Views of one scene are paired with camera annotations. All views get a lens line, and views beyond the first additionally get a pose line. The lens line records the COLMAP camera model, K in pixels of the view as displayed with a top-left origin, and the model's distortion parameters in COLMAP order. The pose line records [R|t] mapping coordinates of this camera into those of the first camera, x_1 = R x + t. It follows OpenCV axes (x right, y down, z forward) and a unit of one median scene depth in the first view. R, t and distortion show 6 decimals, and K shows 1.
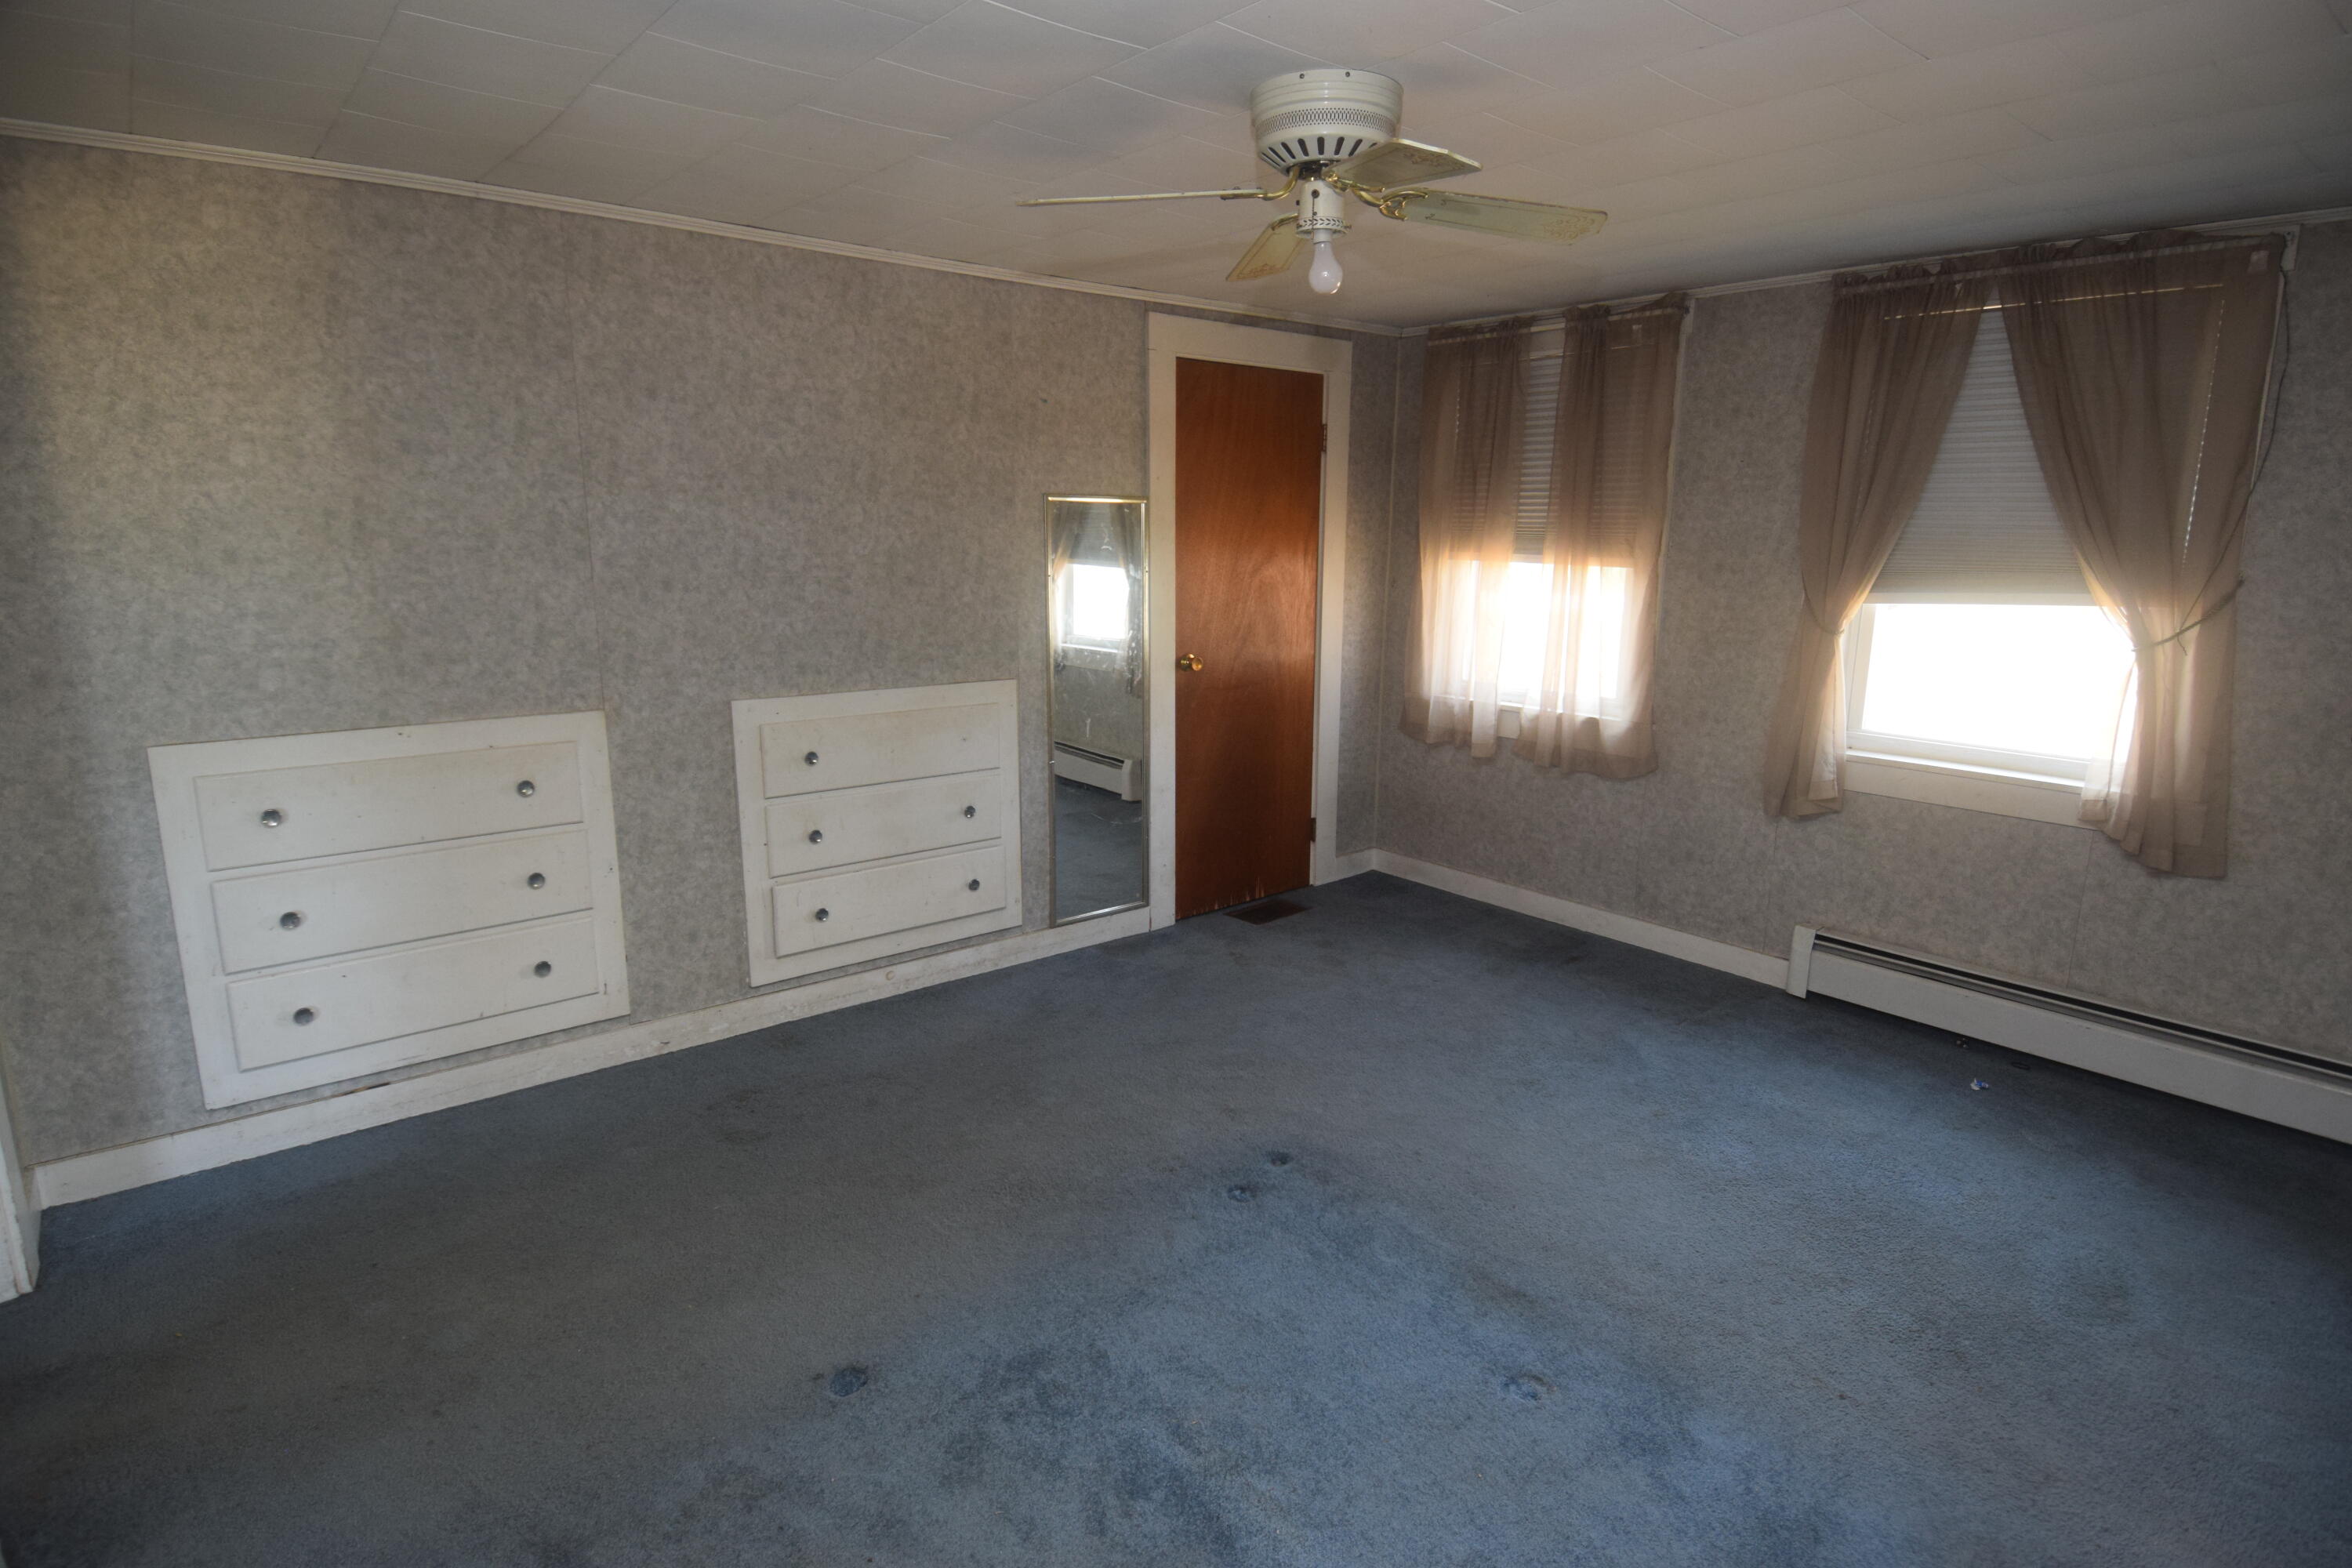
lens RADIAL K [[1237.2, 0, 1172.5], [0, 1237.2, 778.7], [0, 0, 1]] dist [0.014611, -0.012156]
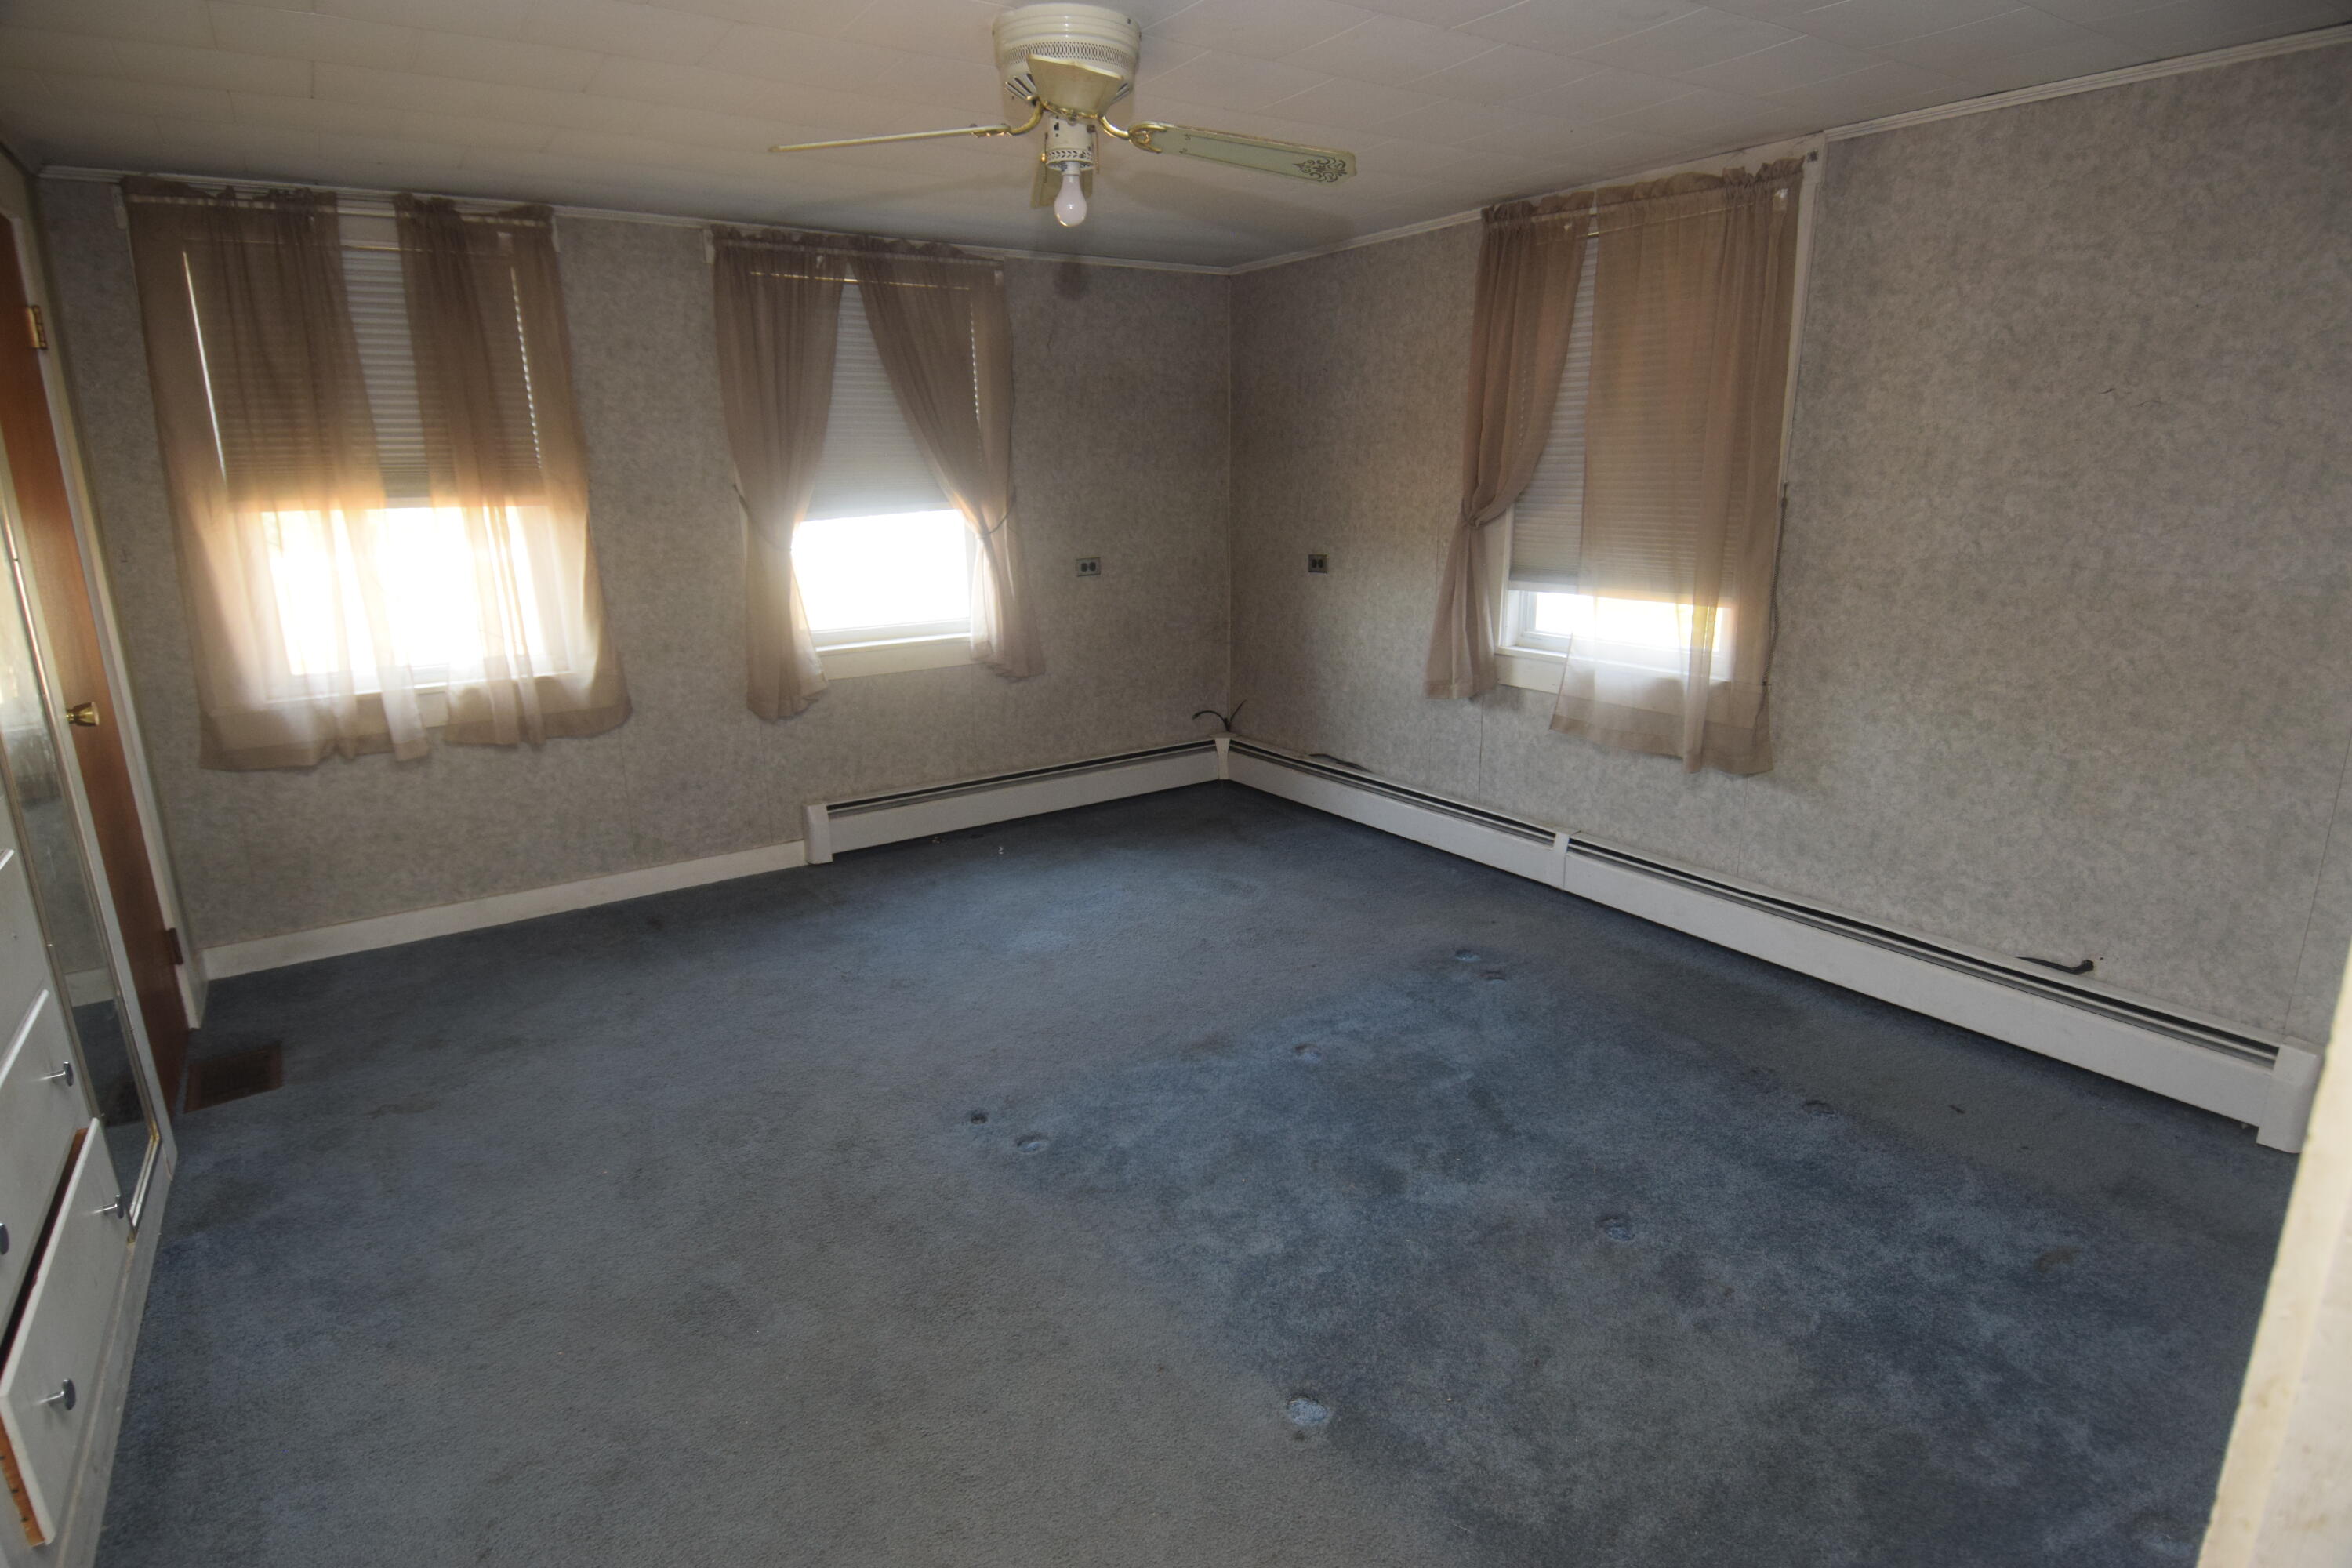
lens RADIAL K [[1237.2, 0, 1174.9], [0, 1237.2, 783.3], [0, 0, 1]] dist [0.014611, -0.012156]
pose [[0.087592, -0.262097, 0.961058, -0.562881], [0.220135, 0.946007, 0.237930, -0.099825], [-0.971529, 0.190722, 0.140559, 0.494303]]
